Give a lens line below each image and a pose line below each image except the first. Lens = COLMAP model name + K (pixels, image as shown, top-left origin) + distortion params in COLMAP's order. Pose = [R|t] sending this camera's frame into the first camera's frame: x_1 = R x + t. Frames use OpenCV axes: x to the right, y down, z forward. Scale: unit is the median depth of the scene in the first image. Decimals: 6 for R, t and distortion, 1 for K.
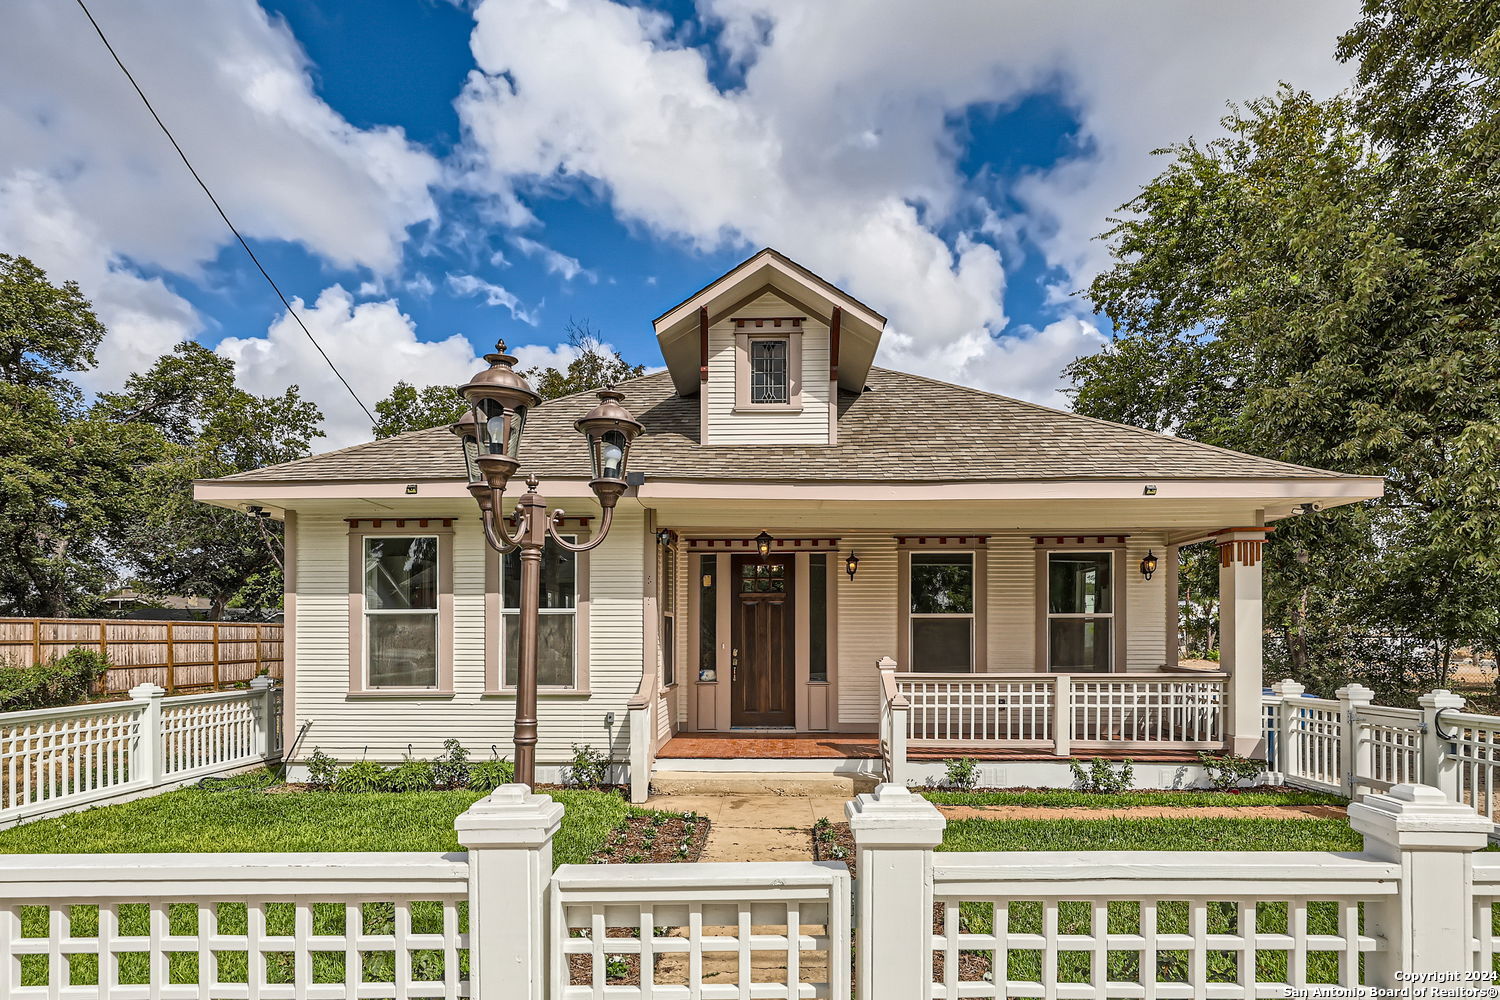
lens RADIAL K [[804.6, 0, 754.1], [0, 804.6, 645.6], [0, 0, 1]] dist [-0.003749, 0.000371]
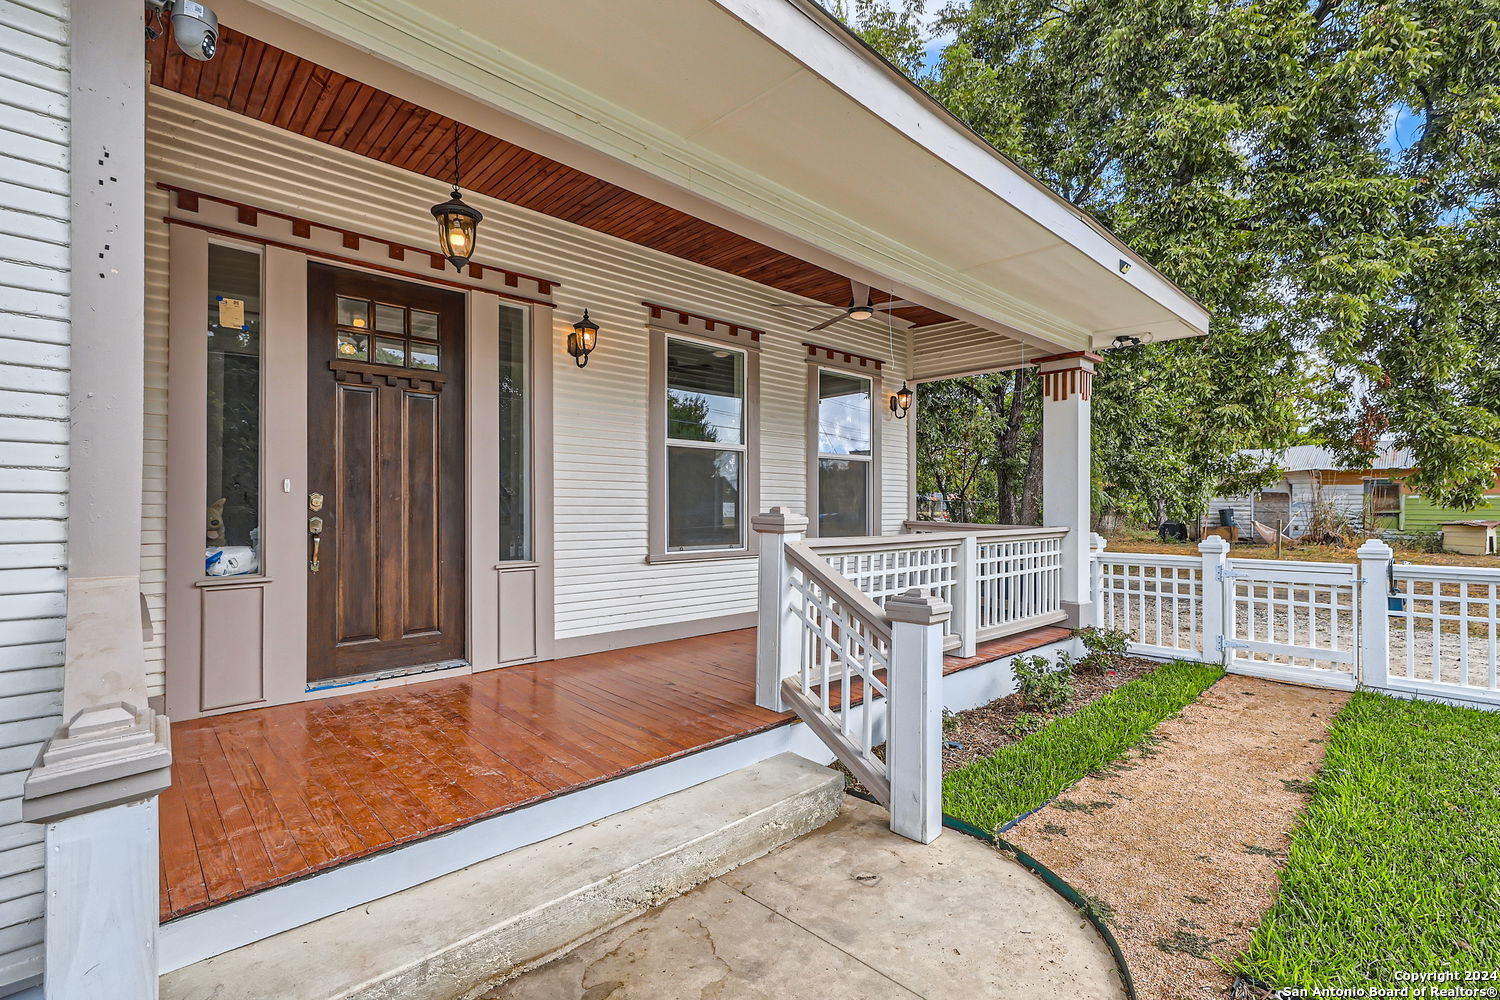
lens RADIAL K [[671.5, 0, 746.9], [0, 671.5, 506.8], [0, 0, 1]] dist [0.007702, 0.000261]
pose [[0.701611, 0.002691, 0.712555, -0.138922], [0.000429, 0.999991, -0.004199, 0.015285], [-0.712560, 0.003252, 0.701604, 0.727272]]
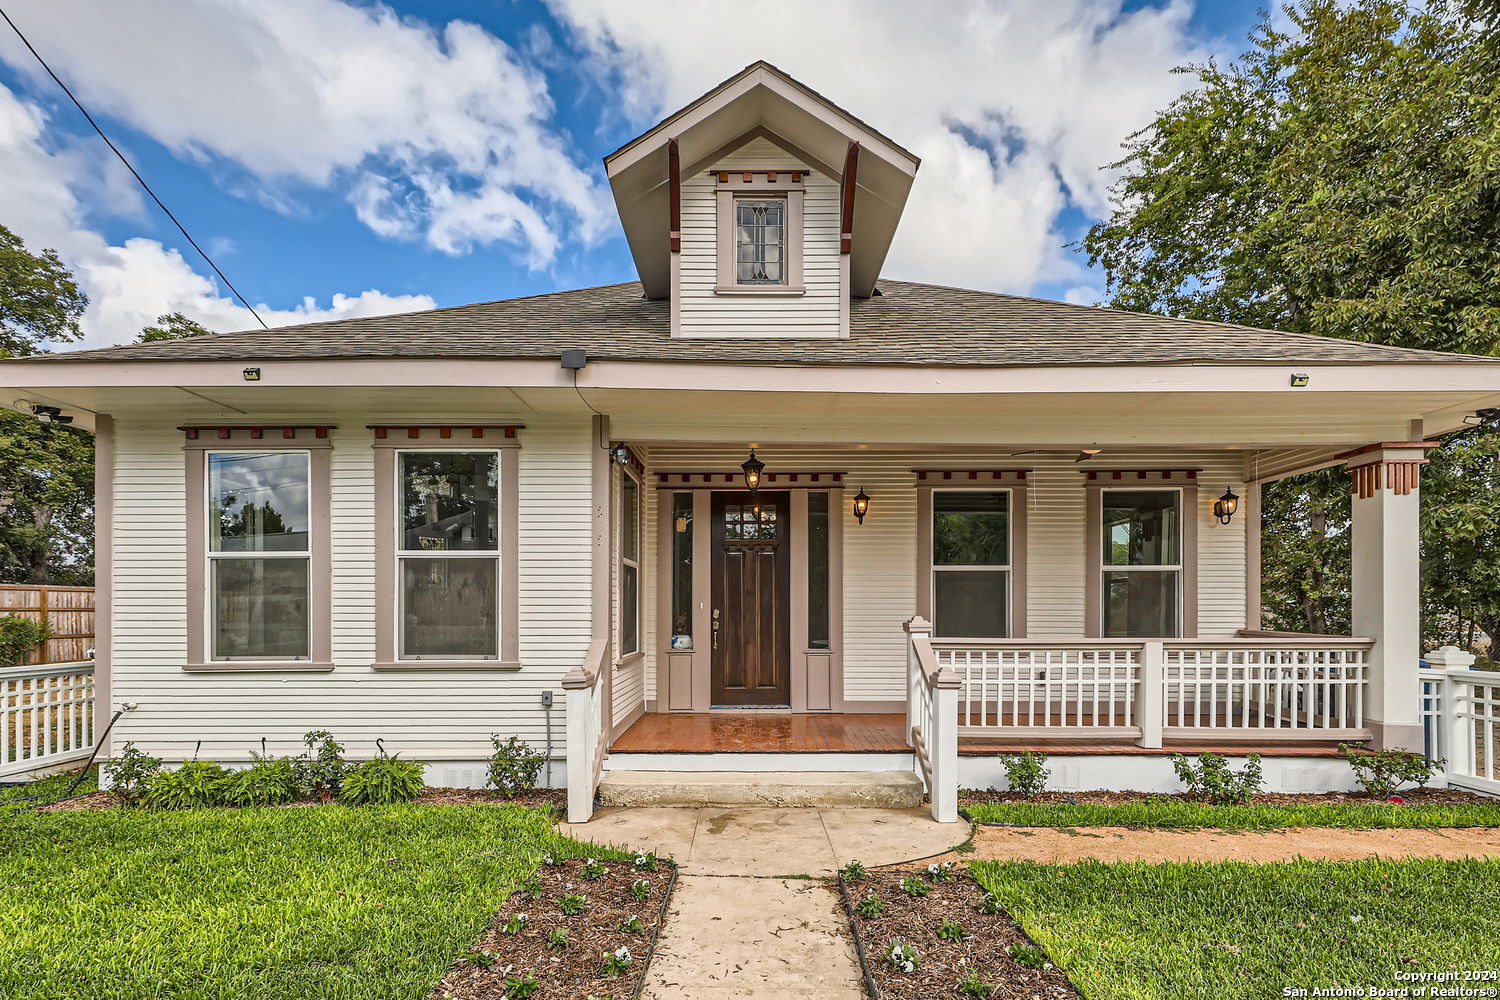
lens RADIAL K [[732.6, 0, 755.4], [0, 732.6, 619.3], [0, 0, 1]] dist [0.003741, 0.000567]
pose [[0.999547, 0.000395, 0.030102, -0.007469], [-0.000464, 0.999997, 0.002307, 0.015110], [-0.030101, -0.002320, 0.999544, 0.318765]]
